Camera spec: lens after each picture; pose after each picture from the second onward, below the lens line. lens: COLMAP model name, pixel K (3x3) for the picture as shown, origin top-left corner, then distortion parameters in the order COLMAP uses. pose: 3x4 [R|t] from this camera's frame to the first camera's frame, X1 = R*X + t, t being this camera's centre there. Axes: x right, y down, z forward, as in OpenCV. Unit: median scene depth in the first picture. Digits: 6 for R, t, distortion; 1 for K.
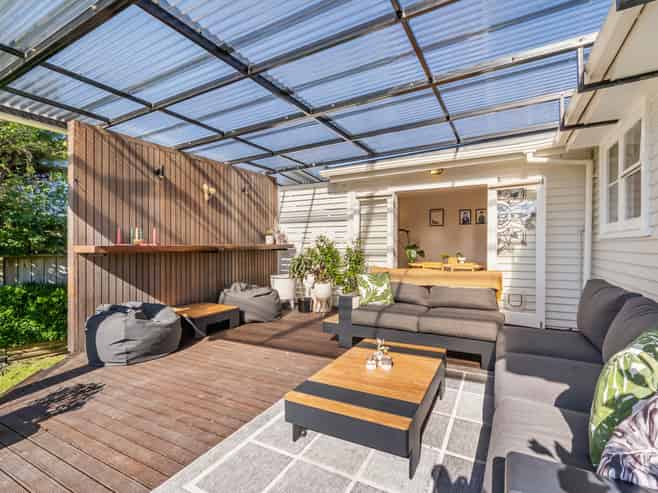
lens RADIAL K [[320.3, 0, 330.3], [0, 320.3, 245.9], [0, 0, 1]] dist [-0.001098, -0.000001]
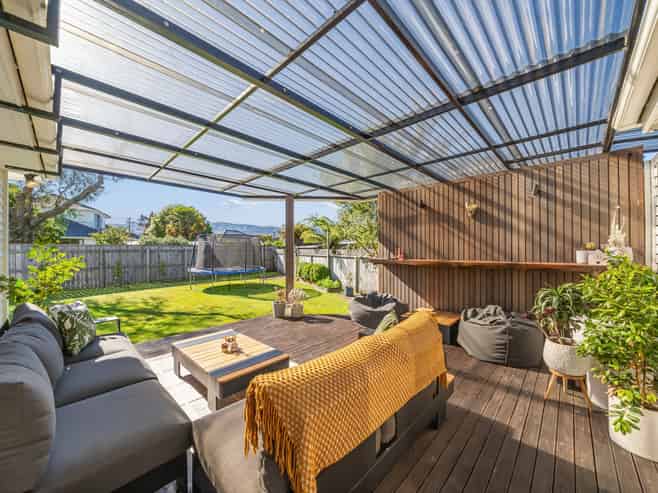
lens RADIAL K [[270.3, 0, 334.8], [0, 270.3, 243.8], [0, 0, 1]] dist [0.003124, 0.000109]
pose [[-0.233870, -0.021061, -0.972040, 0.471543], [-0.007417, 0.999775, -0.019878, -0.029934], [0.972240, 0.002561, -0.233974, 0.642624]]
